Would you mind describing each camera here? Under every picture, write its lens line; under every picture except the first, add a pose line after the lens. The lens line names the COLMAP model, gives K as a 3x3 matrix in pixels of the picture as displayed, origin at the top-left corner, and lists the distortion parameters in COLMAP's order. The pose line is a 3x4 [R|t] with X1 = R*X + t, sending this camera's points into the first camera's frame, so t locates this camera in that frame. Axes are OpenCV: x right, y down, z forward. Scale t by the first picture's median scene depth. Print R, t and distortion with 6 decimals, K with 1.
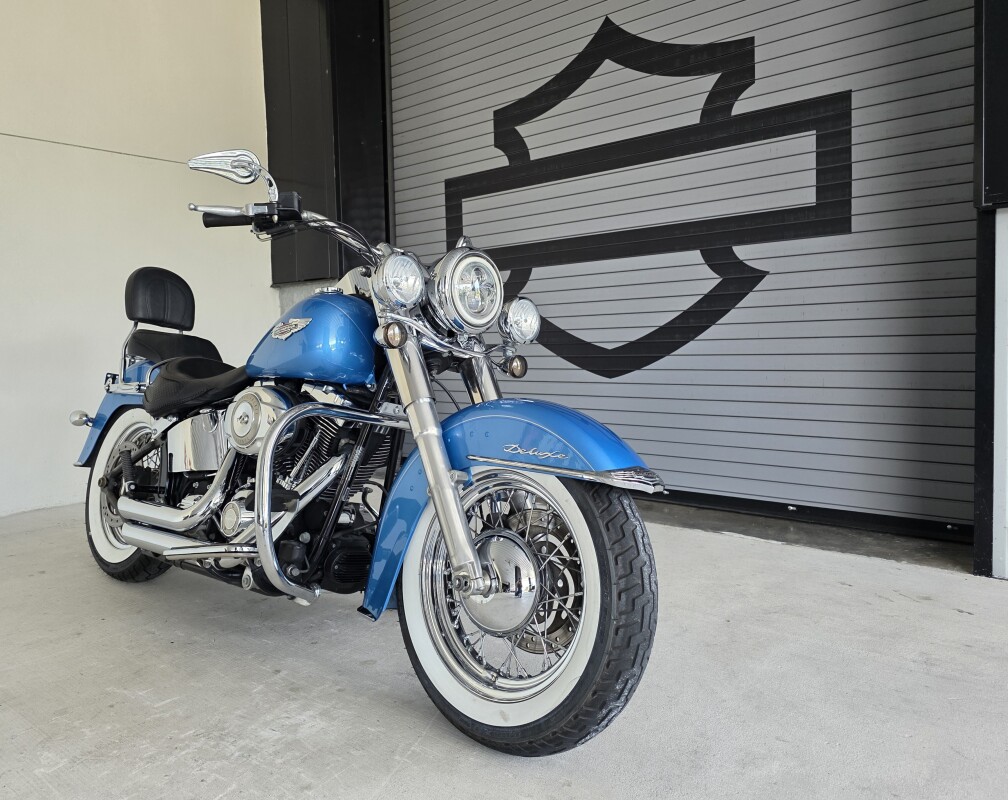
lens RADIAL K [[731.0, 0, 482.6], [0, 731.0, 392.4], [0, 0, 1]] dist [0.012002, -0.011479]
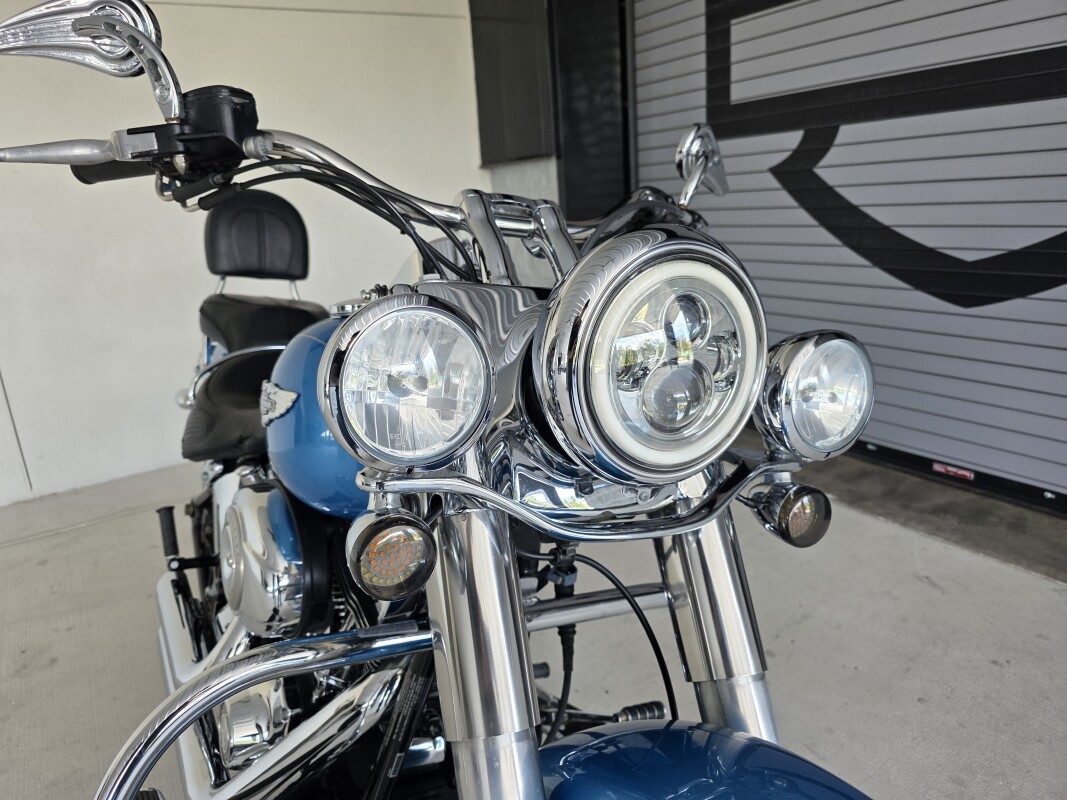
lens RADIAL K [[718.5, 0, 551.0], [0, 718.5, 378.4], [0, 0, 1]] dist [0.007647, -0.006176]
pose [[0.957729, 0.030885, -0.286008, 0.015496], [0.028100, 0.979422, 0.199859, -0.102004], [0.286295, -0.199447, 0.937153, 0.346827]]
